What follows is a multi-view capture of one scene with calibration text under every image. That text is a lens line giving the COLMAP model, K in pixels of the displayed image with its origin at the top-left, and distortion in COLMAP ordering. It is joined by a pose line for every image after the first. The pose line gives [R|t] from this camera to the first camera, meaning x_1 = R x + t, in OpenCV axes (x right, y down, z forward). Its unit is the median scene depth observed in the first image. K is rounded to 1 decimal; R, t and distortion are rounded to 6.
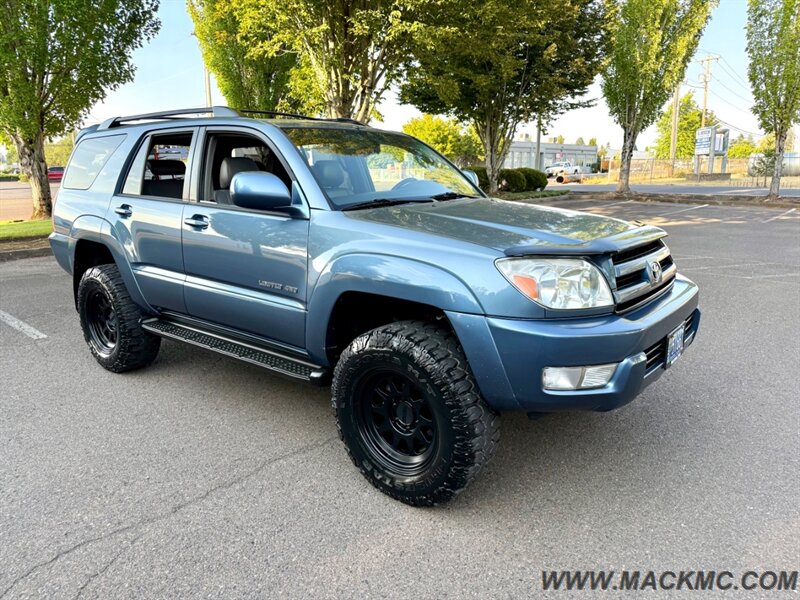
lens RADIAL K [[567.2, 0, 401.8], [0, 567.2, 302.8], [0, 0, 1]] dist [0.005745, -0.018166]
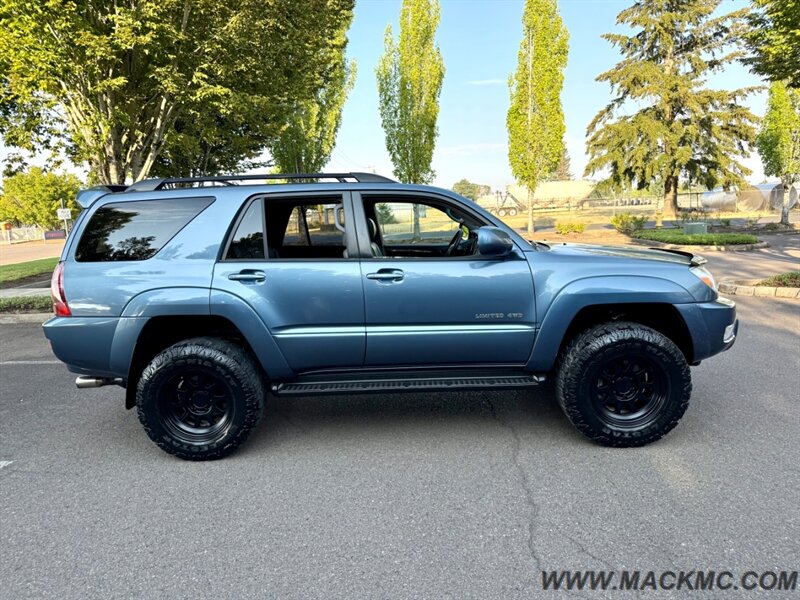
lens RADIAL K [[567.2, 0, 401.8], [0, 567.2, 302.8], [0, 0, 1]] dist [0.005745, -0.018166]
pose [[0.789085, -0.115578, 0.603313, -0.163461], [0.170929, 0.984664, -0.034927, -0.007603], [-0.590024, 0.130684, 0.796739, 0.018969]]
